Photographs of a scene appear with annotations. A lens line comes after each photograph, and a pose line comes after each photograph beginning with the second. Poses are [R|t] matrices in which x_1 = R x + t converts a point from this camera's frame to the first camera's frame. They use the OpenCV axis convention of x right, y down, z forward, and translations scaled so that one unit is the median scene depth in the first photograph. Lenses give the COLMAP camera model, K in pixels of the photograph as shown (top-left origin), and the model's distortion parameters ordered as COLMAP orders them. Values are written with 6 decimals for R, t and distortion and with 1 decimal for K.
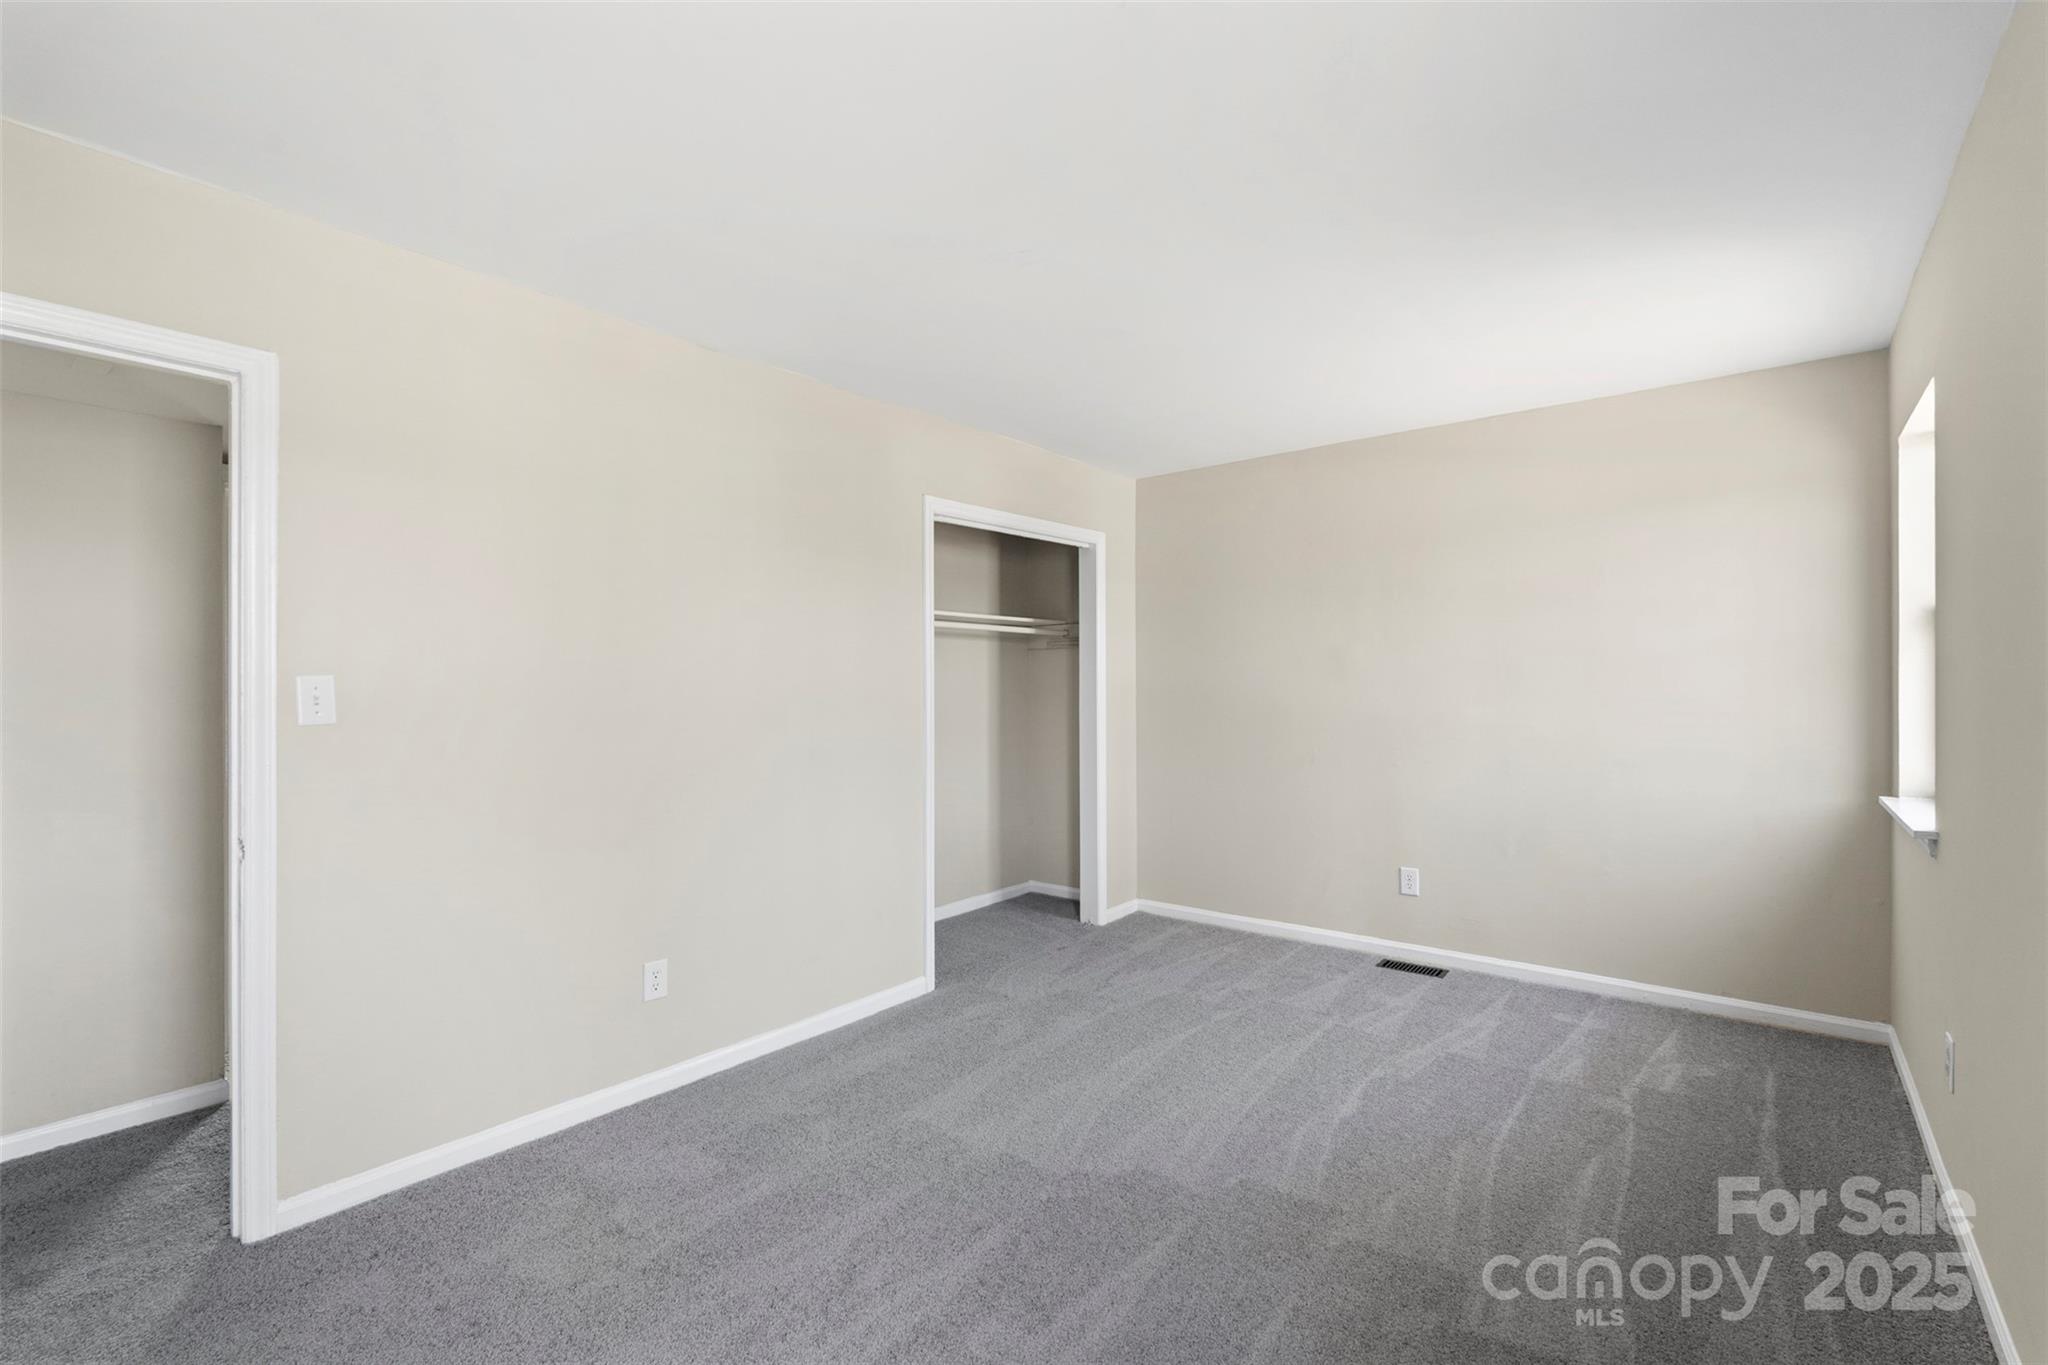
lens RADIAL K [[901.4, 0, 1015.9], [0, 901.4, 683.5], [0, 0, 1]] dist [-0.007465, 0.000872]
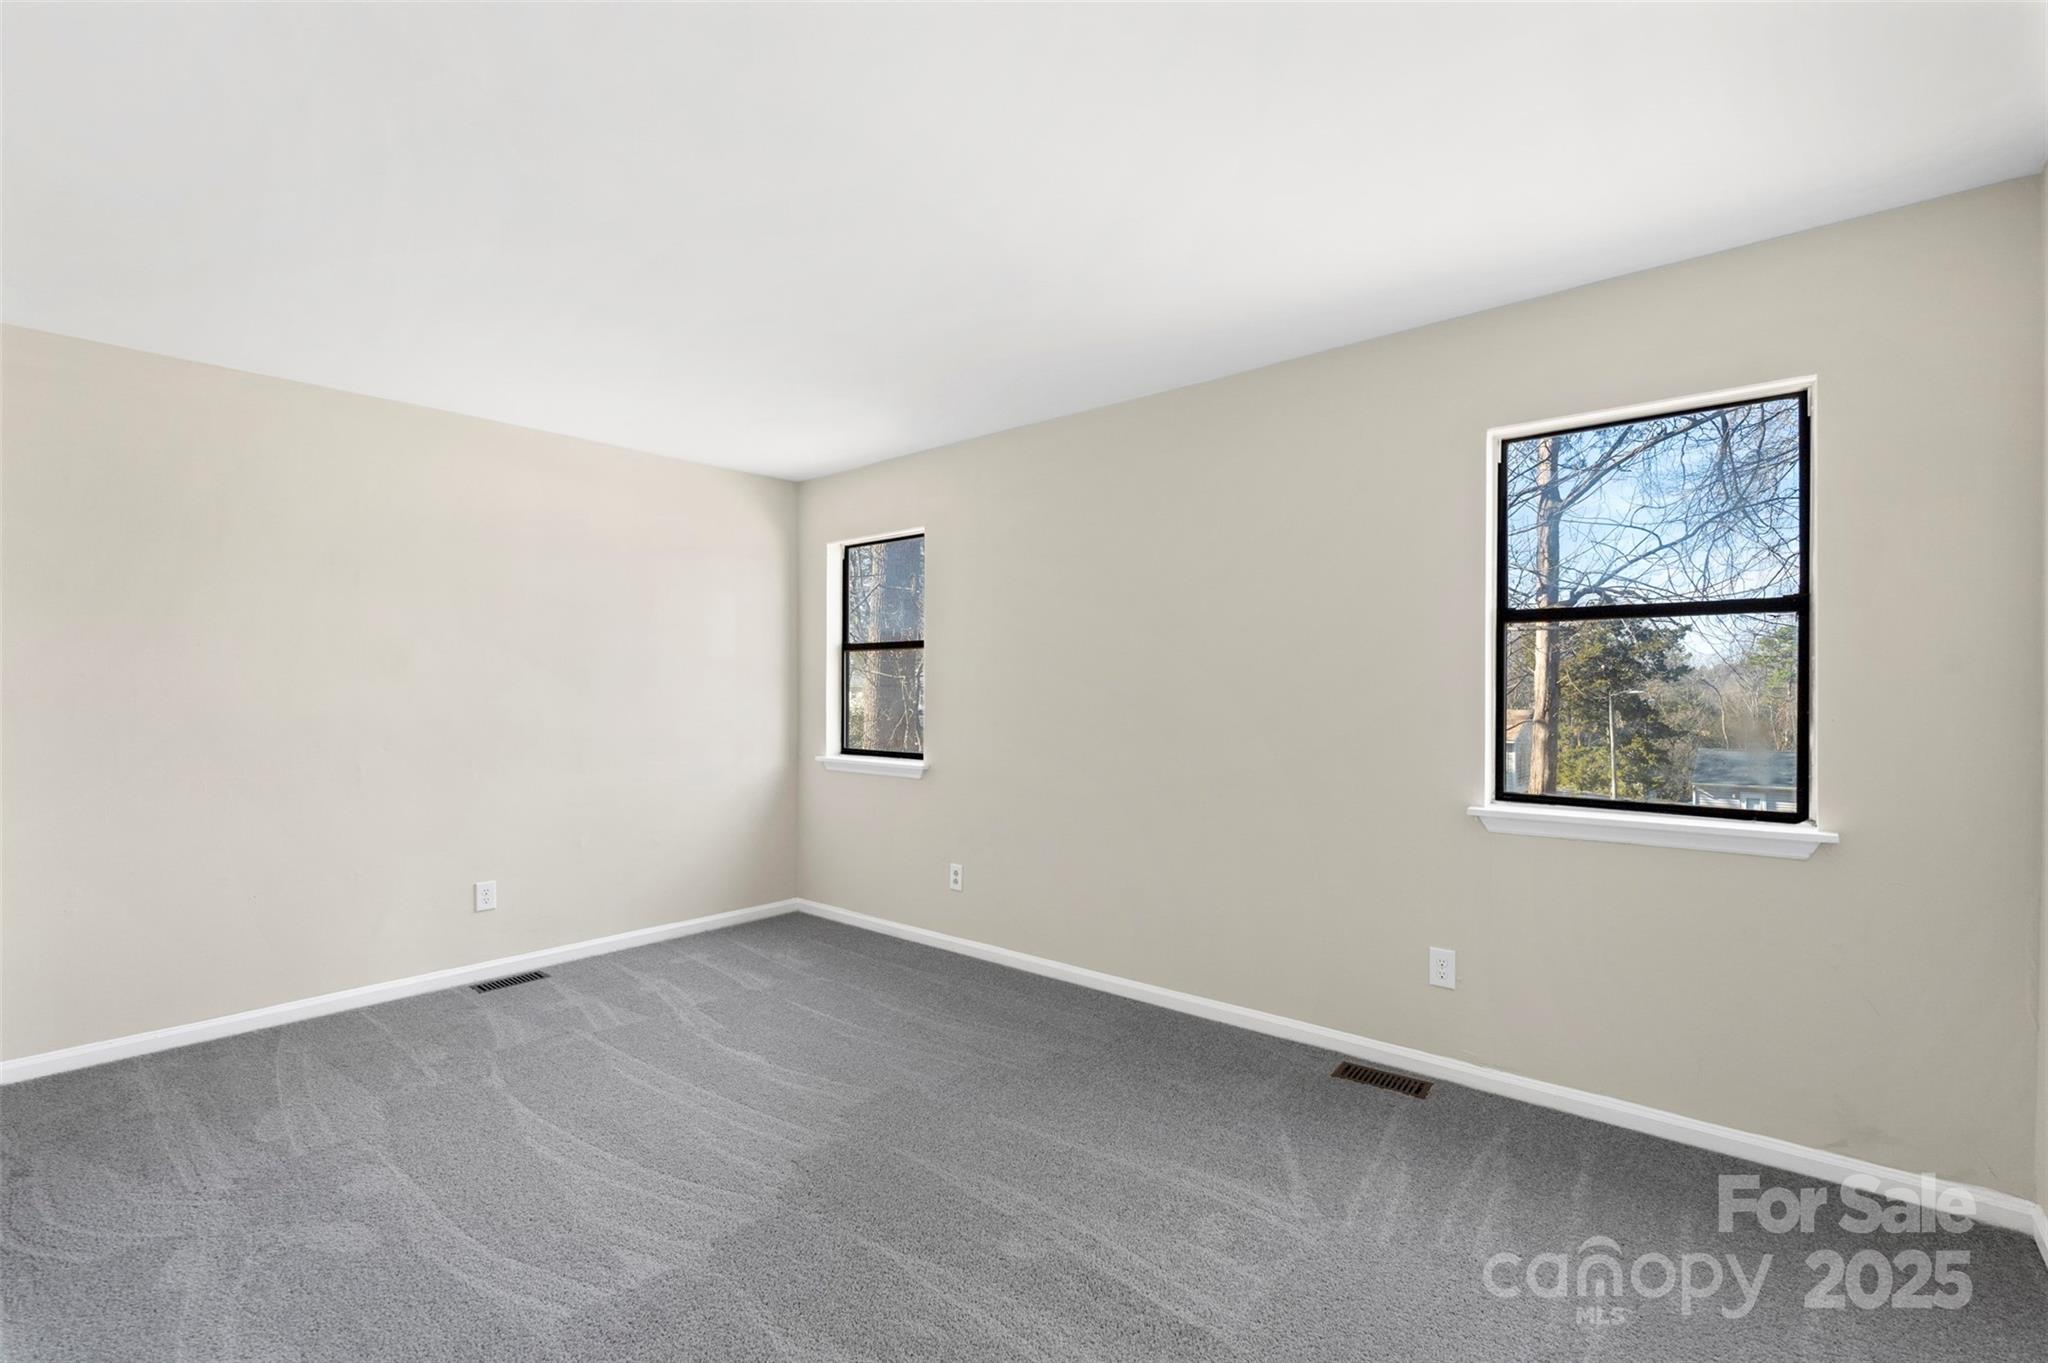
lens RADIAL K [[901.4, 0, 1028.3], [0, 901.4, 688.1], [0, 0, 1]] dist [-0.007465, 0.000872]
pose [[0.032724, 0.006763, 0.999442, -0.596350], [0.002055, 0.999975, -0.006834, 0.010906], [-0.999462, 0.002278, 0.032709, 0.483817]]
